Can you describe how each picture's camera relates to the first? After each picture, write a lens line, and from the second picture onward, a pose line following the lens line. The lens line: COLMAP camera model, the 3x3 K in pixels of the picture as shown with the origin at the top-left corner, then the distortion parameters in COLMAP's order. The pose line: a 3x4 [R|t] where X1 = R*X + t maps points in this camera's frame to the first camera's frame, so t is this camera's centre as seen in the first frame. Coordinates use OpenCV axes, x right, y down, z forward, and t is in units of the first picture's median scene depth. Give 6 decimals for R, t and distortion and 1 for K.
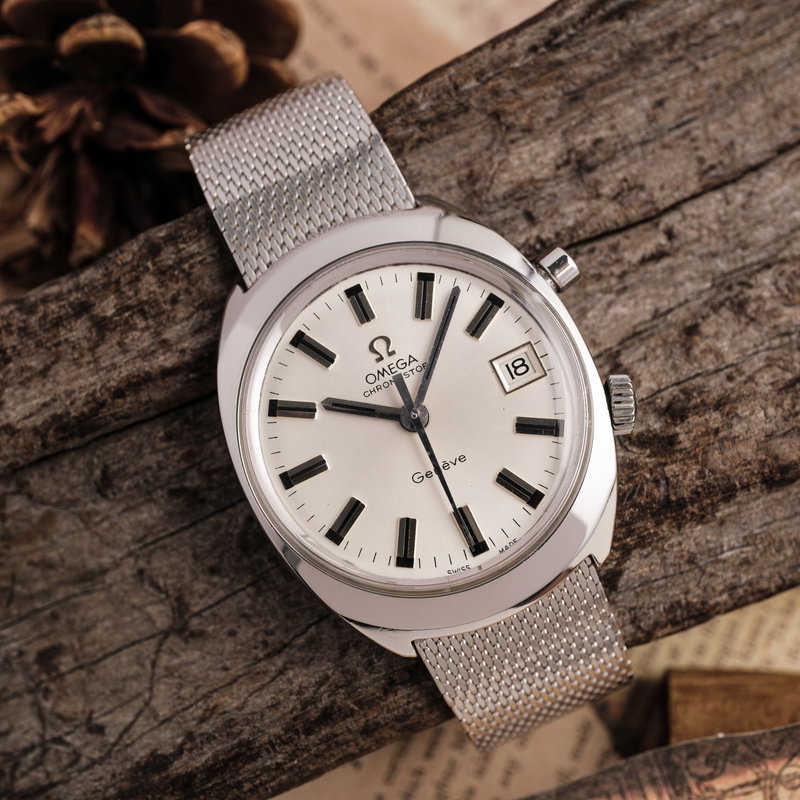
lens RADIAL K [[1634.2, 0, 400.0], [0, 1634.2, 400.0], [0, 0, 1]] dist [0.012559, 0.117133]
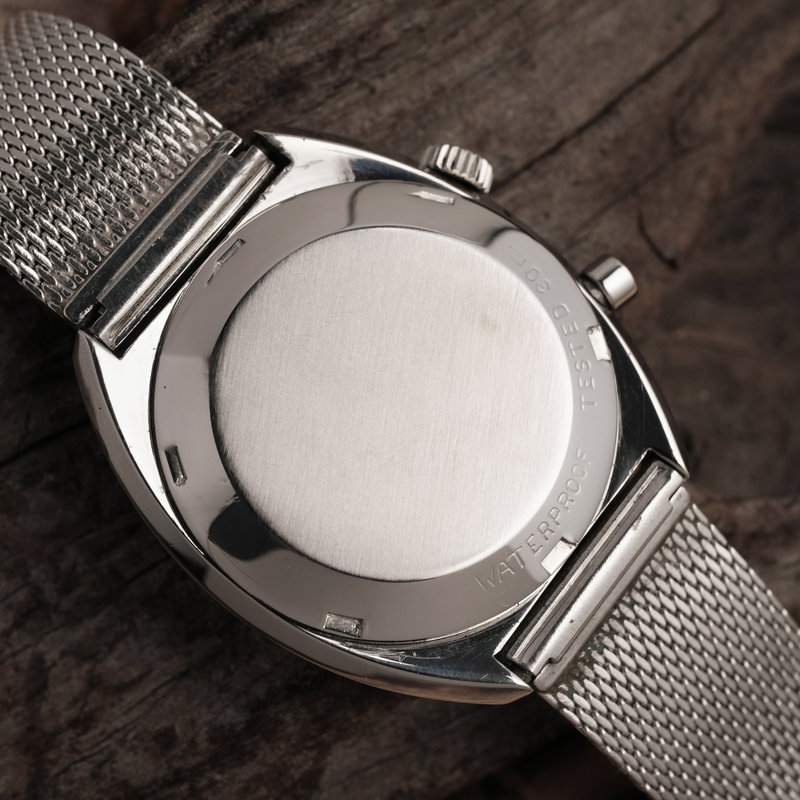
lens RADIAL K [[1634.2, 0, 400.0], [0, 1634.2, 400.0], [0, 0, 1]] dist [0.012559, 0.117133]
pose [[0.990444, -0.093693, 0.101199, 0.105483], [0.079845, 0.987874, 0.133155, -0.162905], [-0.112448, -0.123803, 0.985915, 0.238031]]
